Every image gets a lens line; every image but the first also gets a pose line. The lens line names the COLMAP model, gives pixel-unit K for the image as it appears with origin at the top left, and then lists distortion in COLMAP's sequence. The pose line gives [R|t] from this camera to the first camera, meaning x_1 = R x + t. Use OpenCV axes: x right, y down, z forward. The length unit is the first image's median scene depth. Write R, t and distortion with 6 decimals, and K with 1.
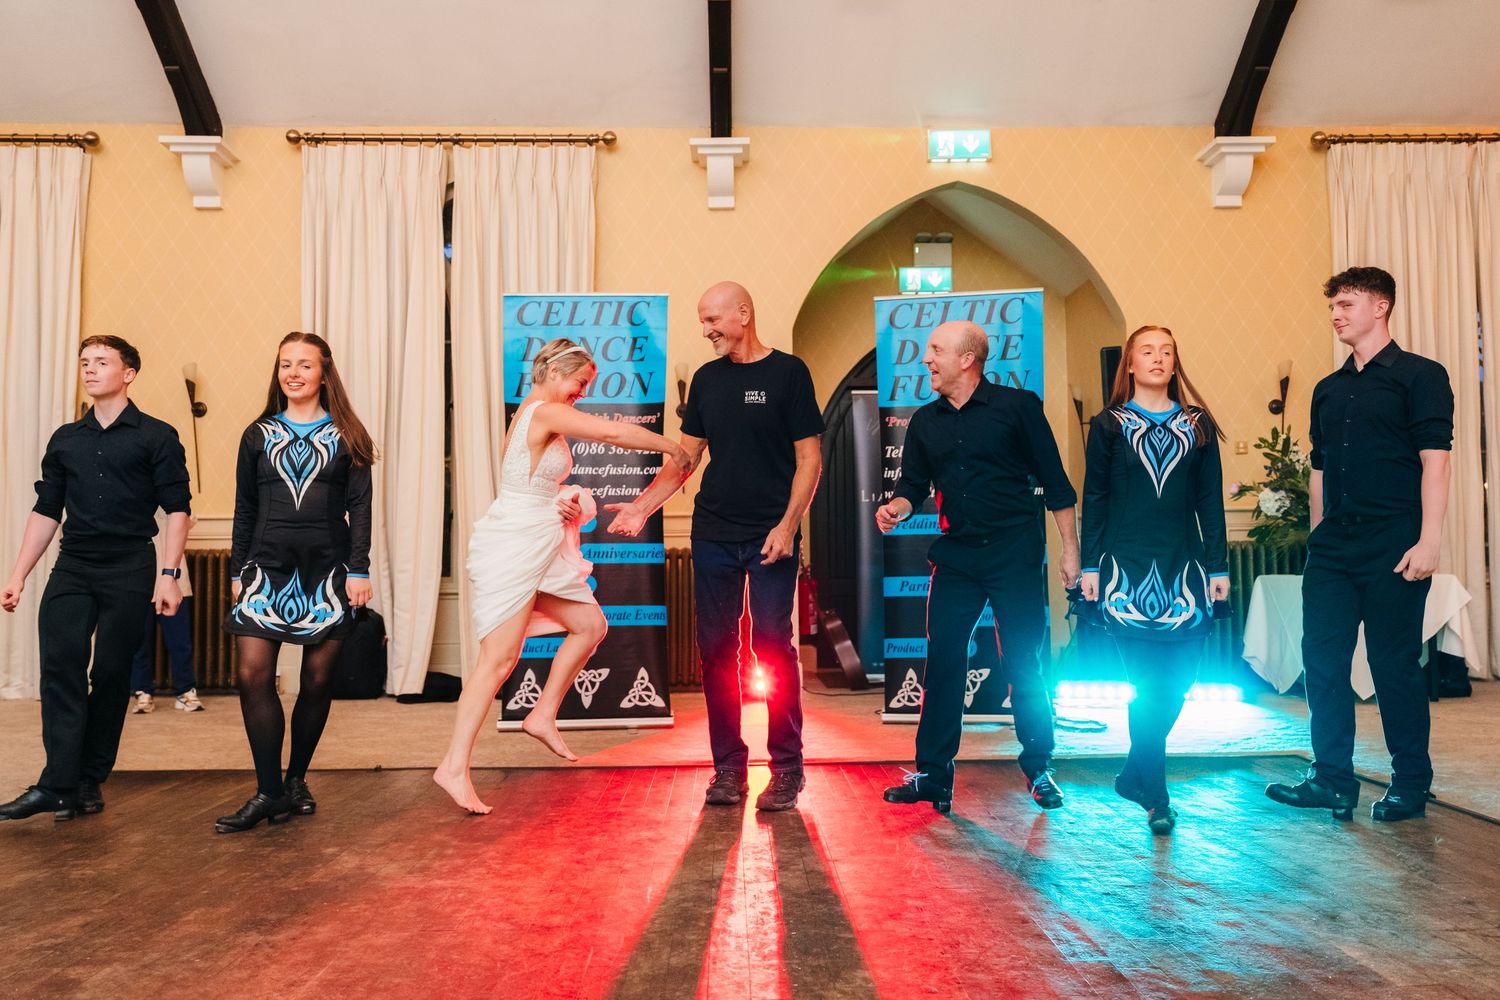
lens RADIAL K [[1176.0, 0, 750.0], [0, 1176.0, 500.0], [0, 0, 1]] dist [-0.003223, 0.009178]
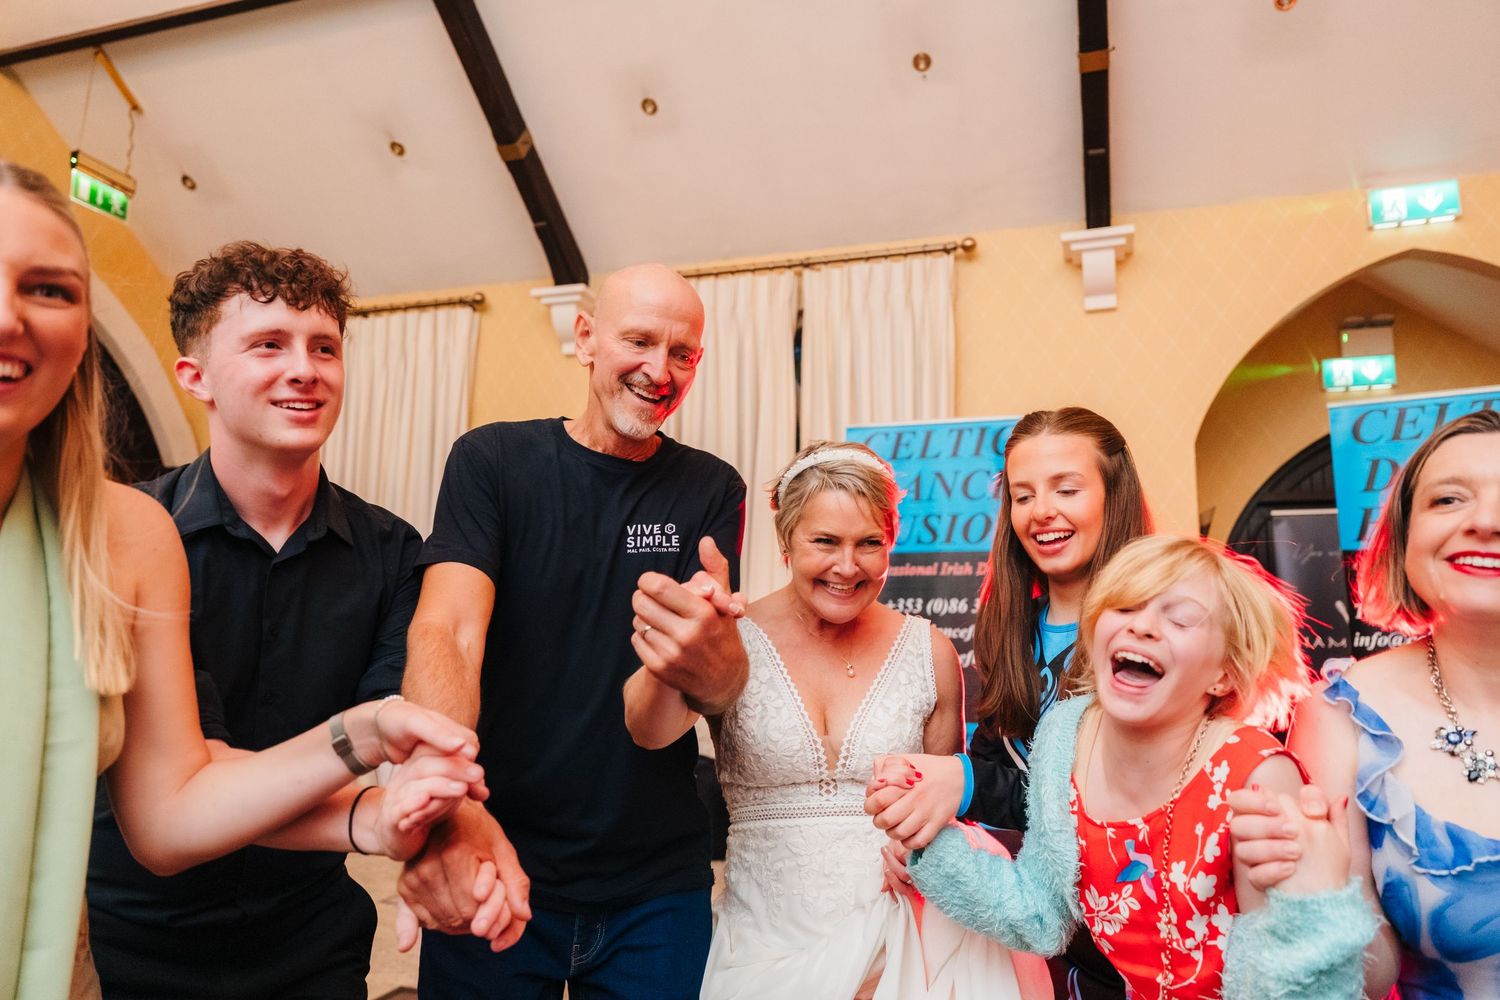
lens RADIAL K [[1052.9, 0, 750.0], [0, 1052.9, 500.0], [0, 0, 1]] dist [0.011640, 0.007688]
pose [[0.943497, -0.031075, -0.329922, -0.016616], [0.003564, 0.996487, -0.083667, -0.043804], [0.331363, 0.077764, 0.940293, 0.194399]]
